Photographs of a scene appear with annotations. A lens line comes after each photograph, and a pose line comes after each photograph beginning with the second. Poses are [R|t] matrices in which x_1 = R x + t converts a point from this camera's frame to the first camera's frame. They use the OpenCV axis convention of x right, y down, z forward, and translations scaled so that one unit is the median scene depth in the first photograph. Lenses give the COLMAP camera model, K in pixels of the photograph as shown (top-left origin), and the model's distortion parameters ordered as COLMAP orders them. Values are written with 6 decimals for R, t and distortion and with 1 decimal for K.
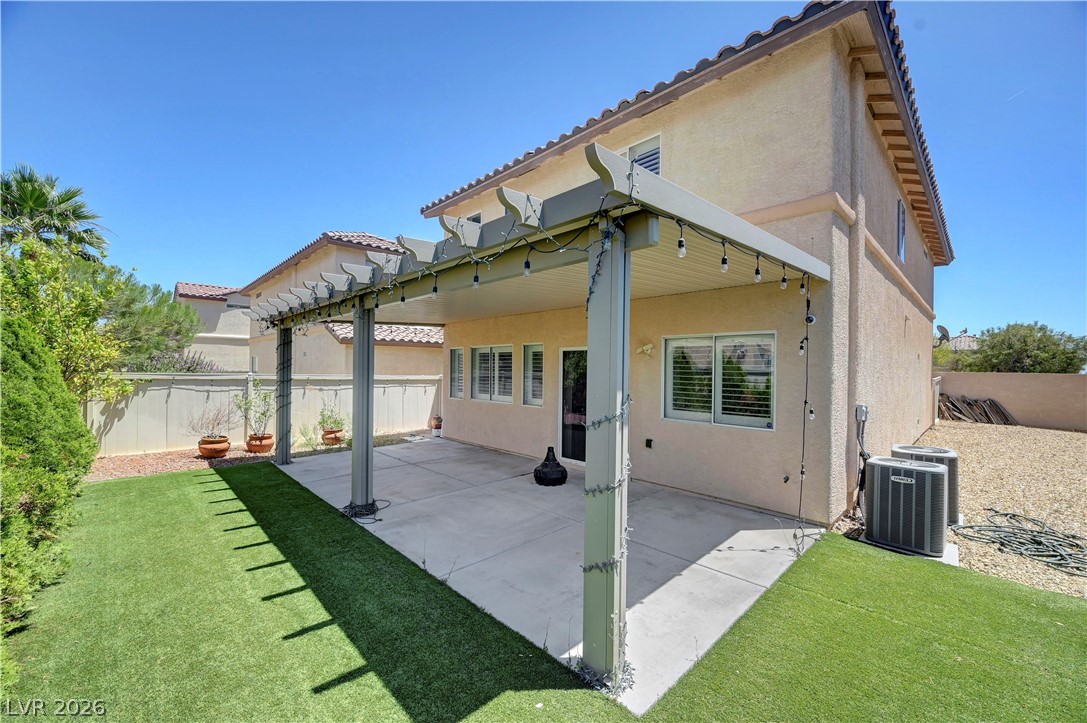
lens RADIAL K [[427.2, 0, 545.6], [0, 427.2, 363.8], [0, 0, 1]] dist [-0.001329, 0.000327]
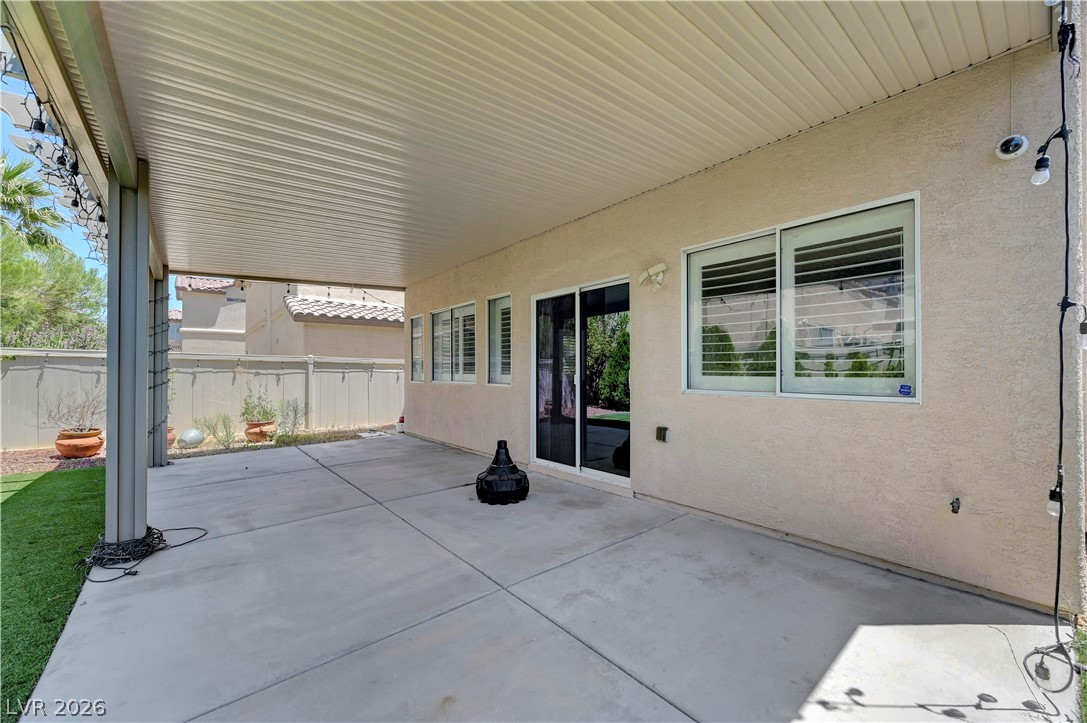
lens RADIAL K [[429.9, 0, 543.6], [0, 429.9, 364.5], [0, 0, 1]] dist [-0.000479, -0.000073]
pose [[0.996848, -0.013755, -0.078132, 0.127197], [0.013478, 0.999901, -0.004067, 0.090812], [0.078180, 0.003001, 0.996935, 0.396684]]
